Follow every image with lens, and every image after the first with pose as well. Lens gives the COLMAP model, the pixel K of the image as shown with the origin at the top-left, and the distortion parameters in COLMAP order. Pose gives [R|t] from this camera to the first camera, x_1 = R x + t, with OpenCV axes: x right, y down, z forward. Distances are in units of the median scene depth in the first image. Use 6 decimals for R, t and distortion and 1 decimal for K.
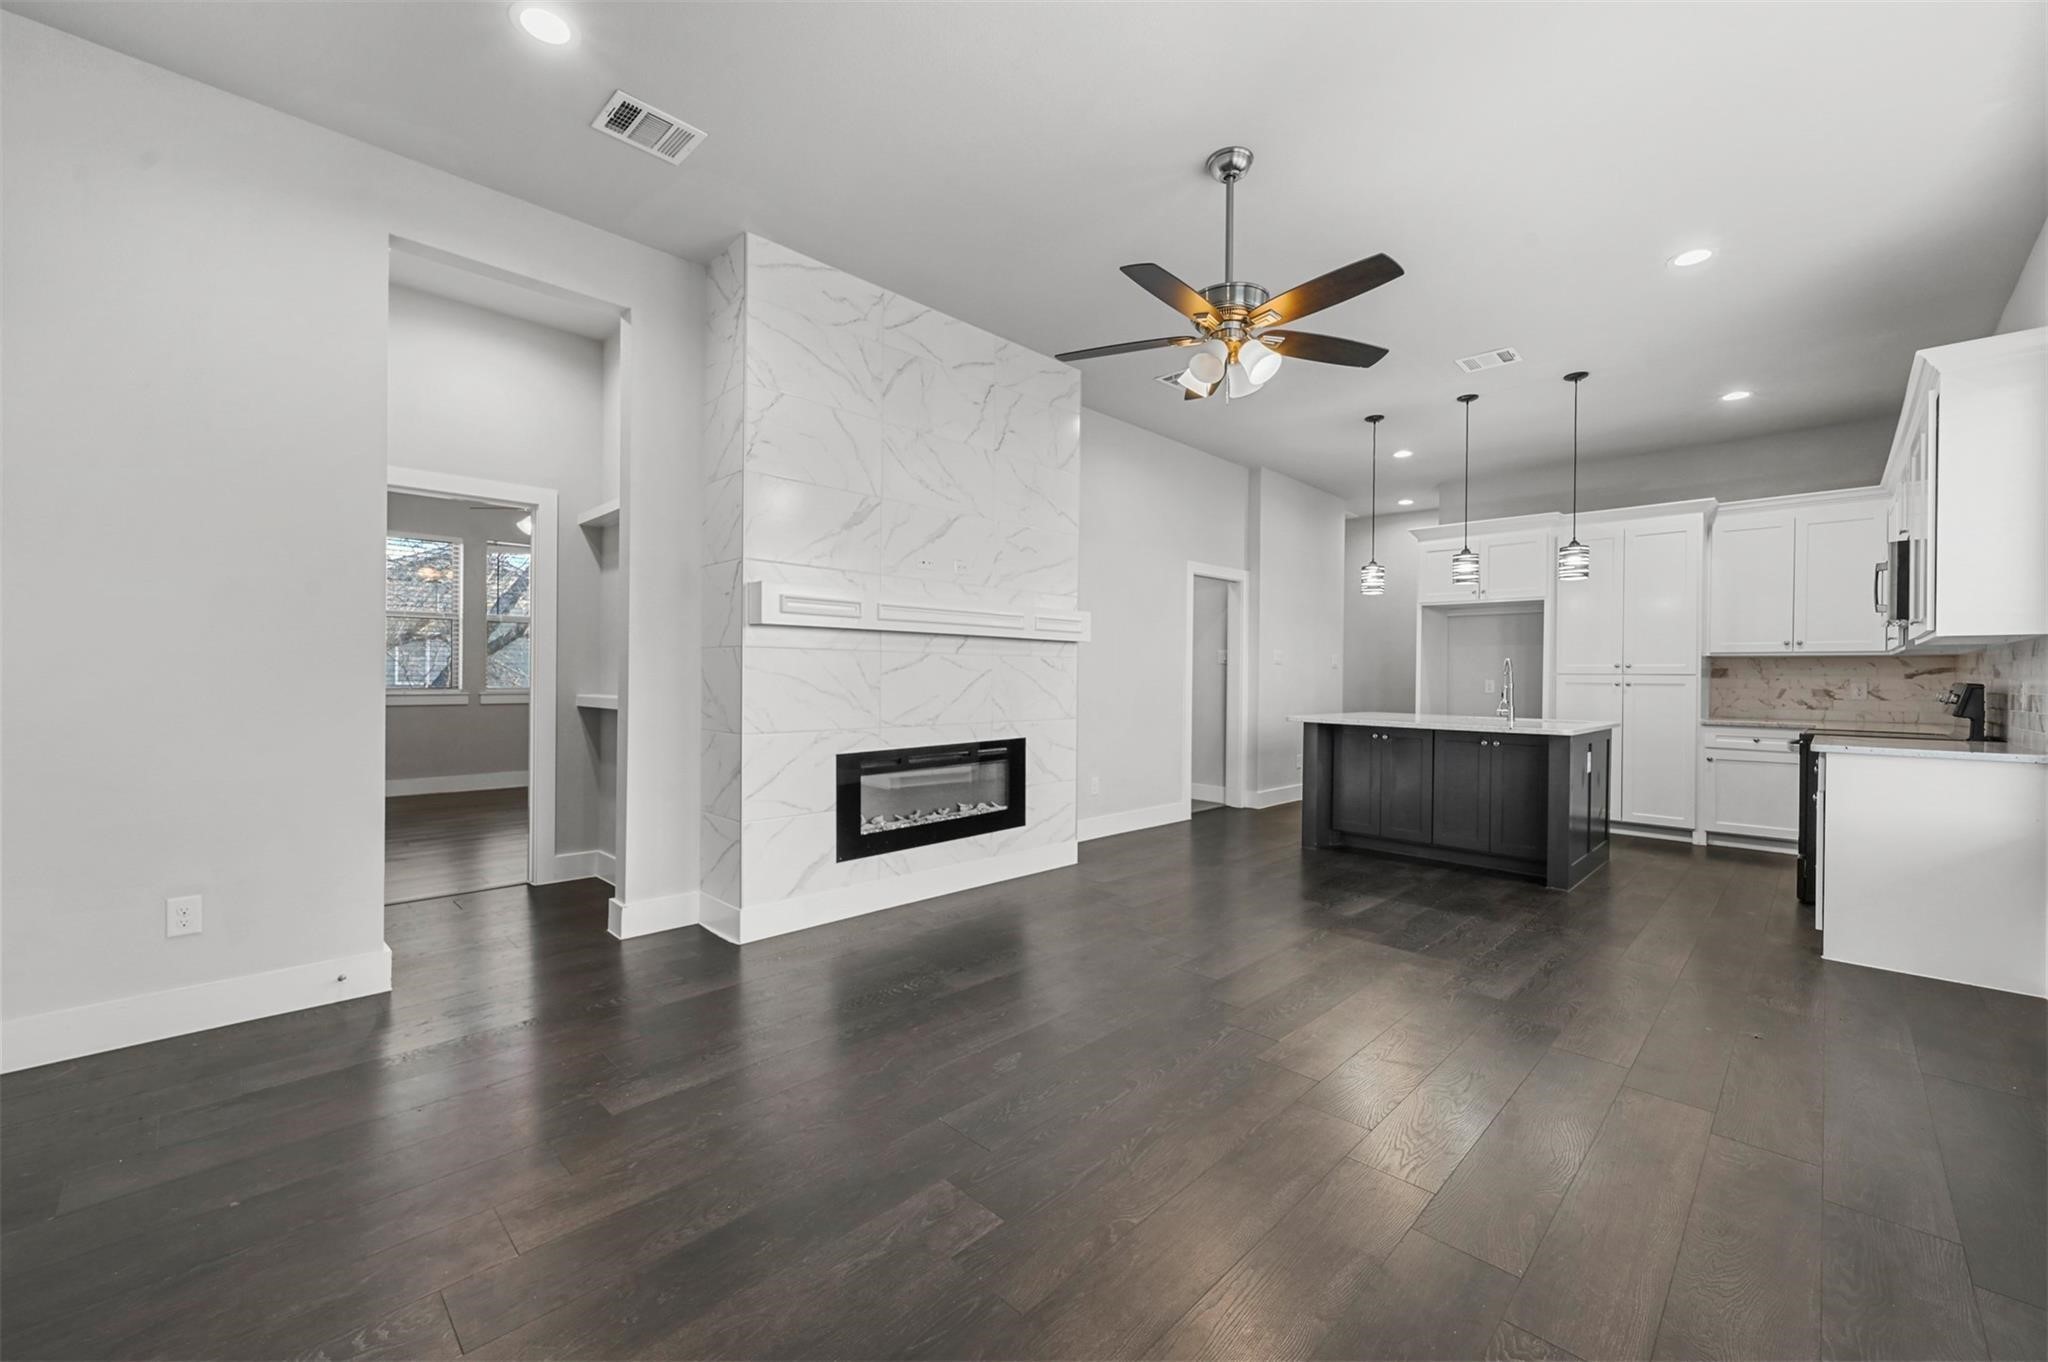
lens RADIAL K [[807.4, 0, 1018.3], [0, 807.4, 677.4], [0, 0, 1]] dist [-0.002434, 0.000273]
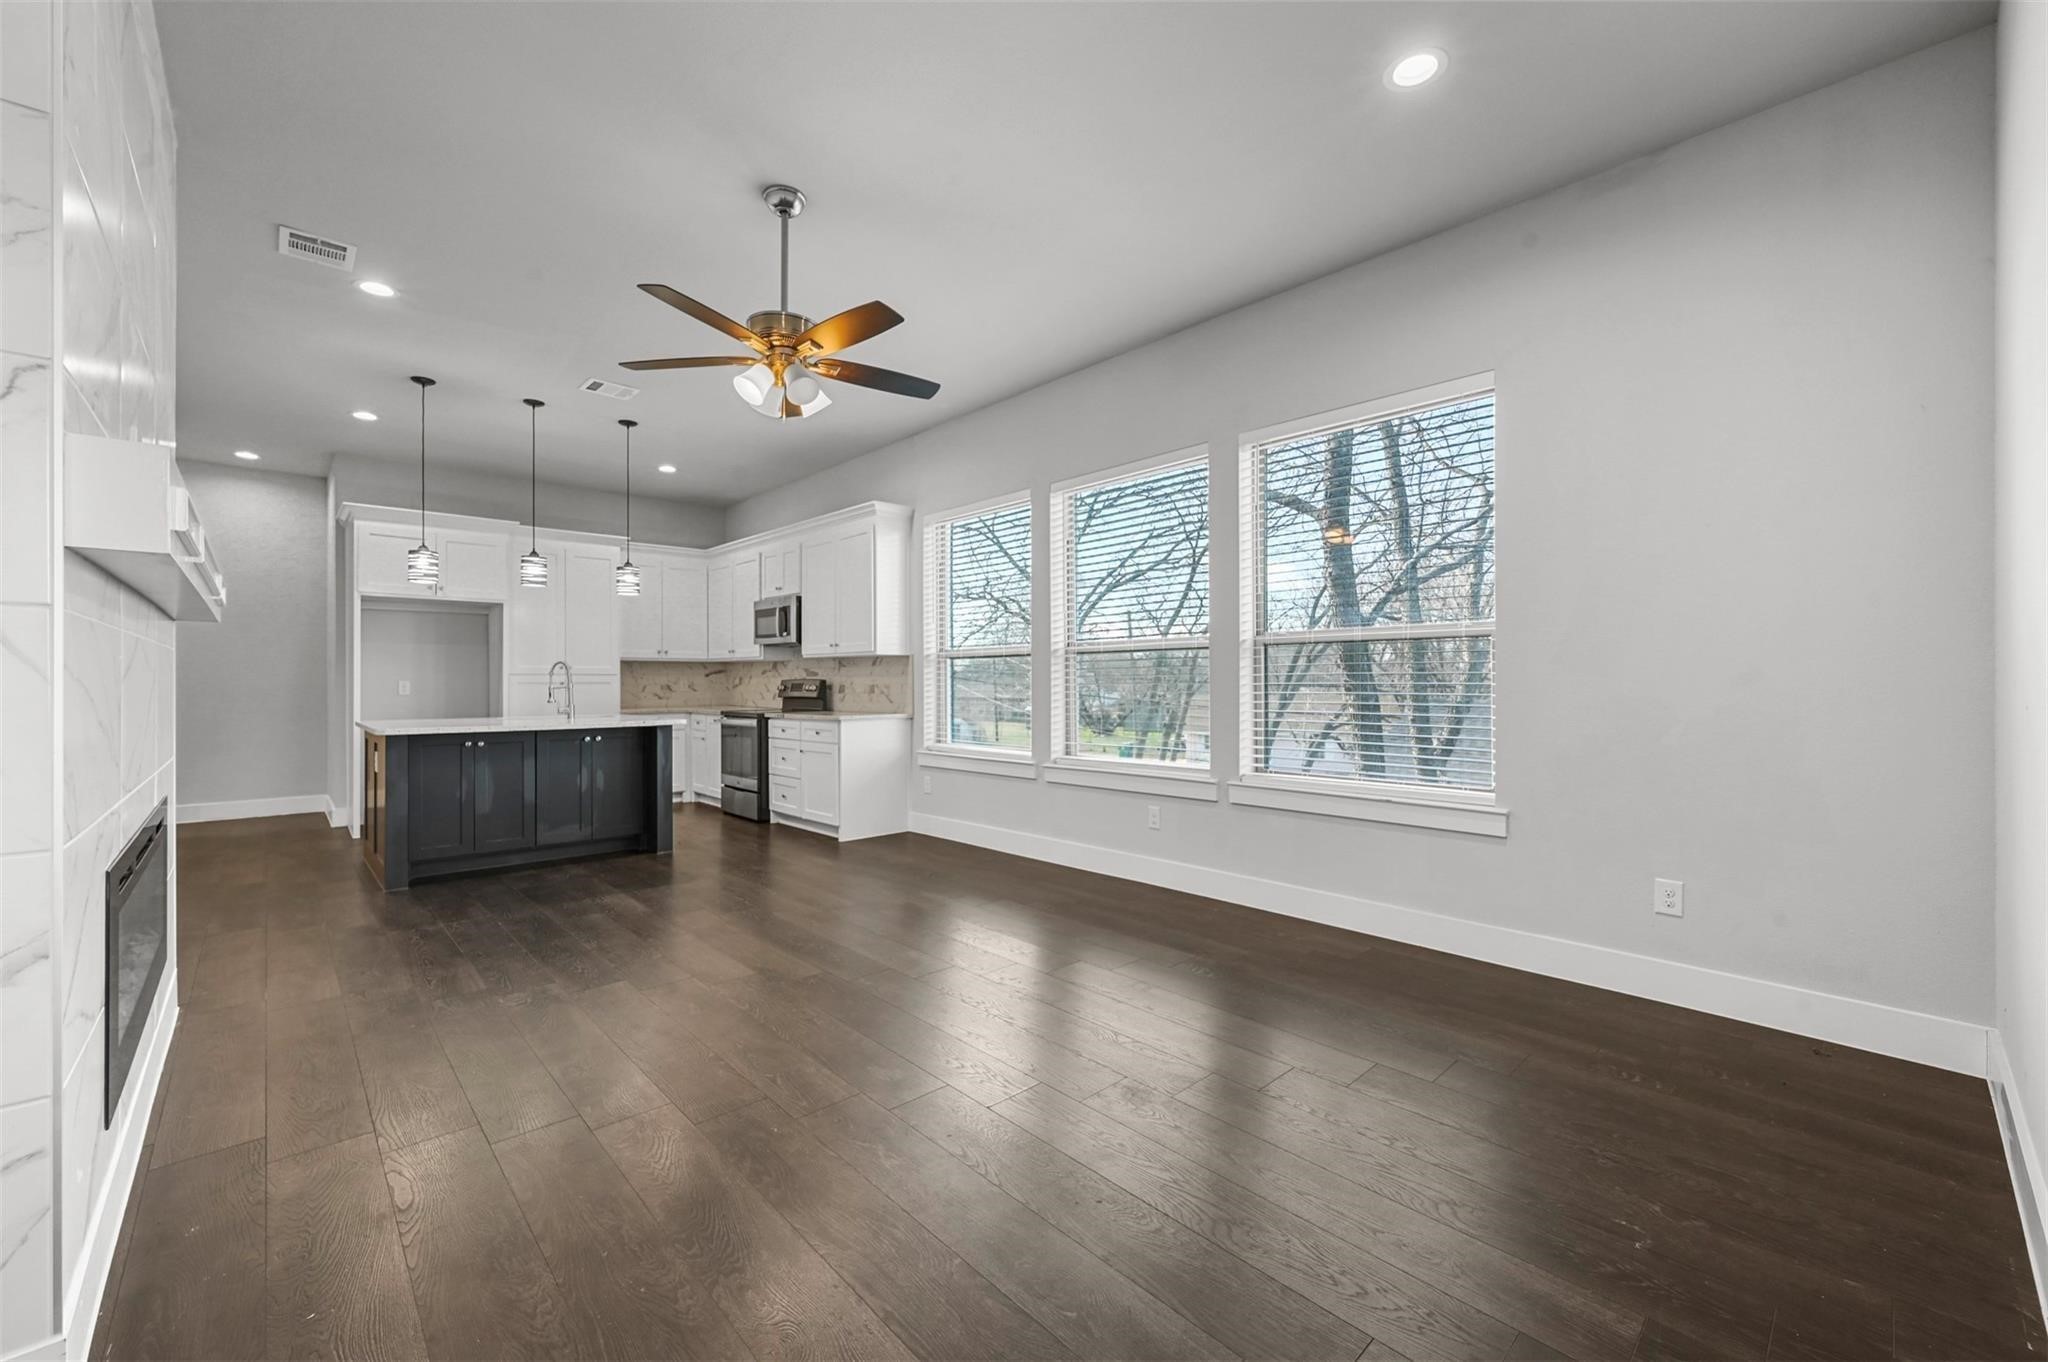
lens RADIAL K [[807.4, 0, 1018.3], [0, 807.4, 677.4], [0, 0, 1]] dist [-0.002434, 0.000273]
pose [[0.033653, -0.005818, 0.999417, -0.408401], [0.005840, 0.999967, 0.005624, -0.002828], [-0.999417, 0.005647, 0.033686, 0.332620]]
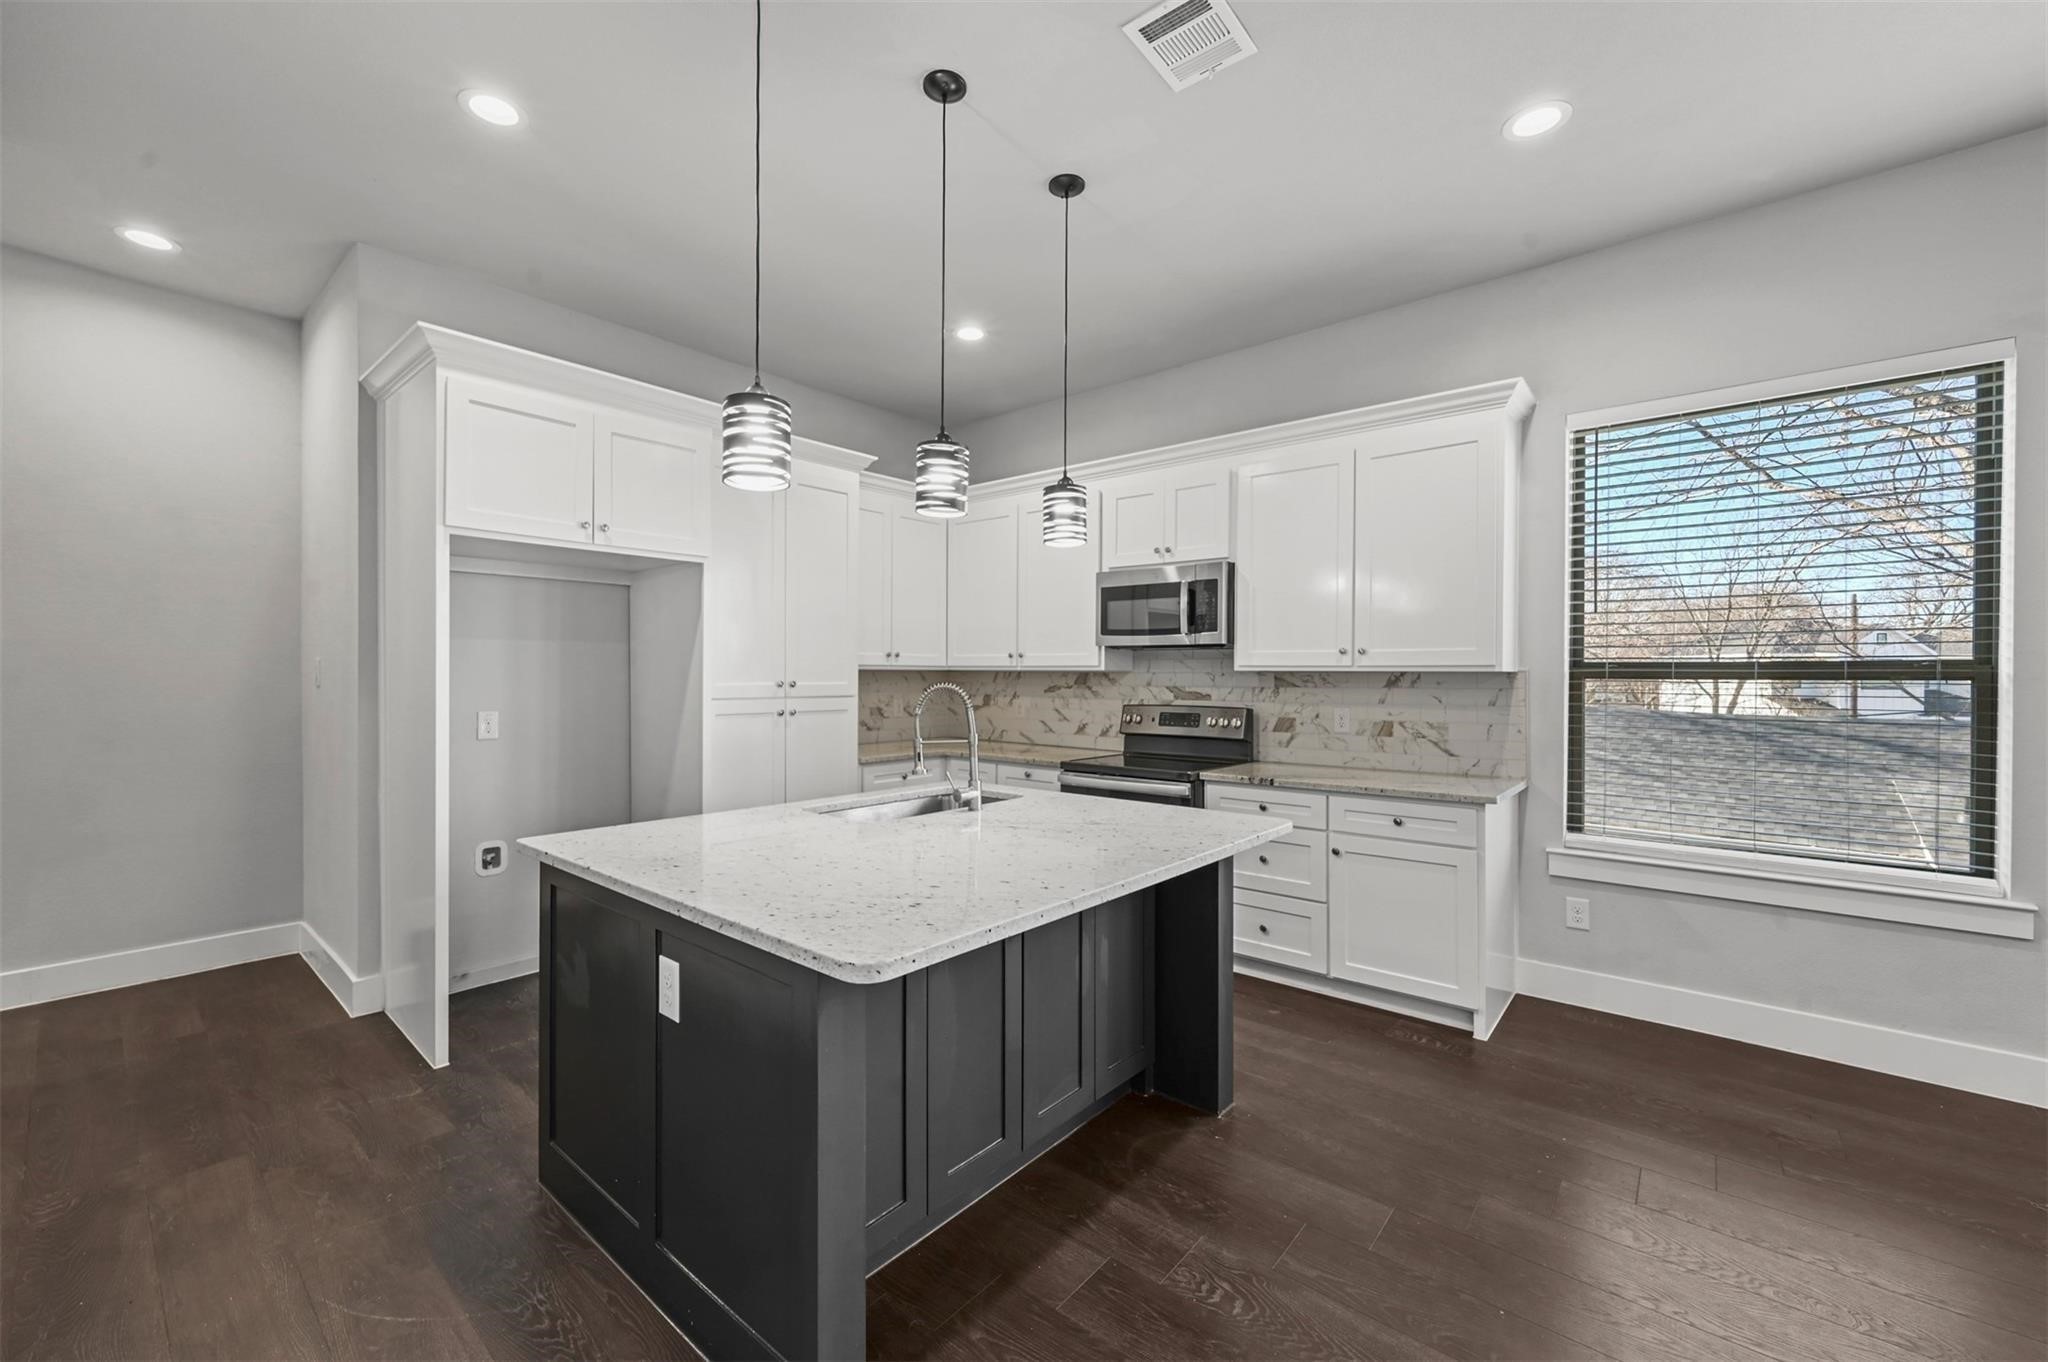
lens RADIAL K [[807.4, 0, 1018.3], [0, 807.4, 677.4], [0, 0, 1]] dist [-0.002434, 0.000273]
pose [[-0.082345, -0.014272, 0.996502, 0.106637], [-0.002359, 0.999897, 0.014125, -0.030763], [-0.996601, -0.001188, -0.082371, 0.925019]]
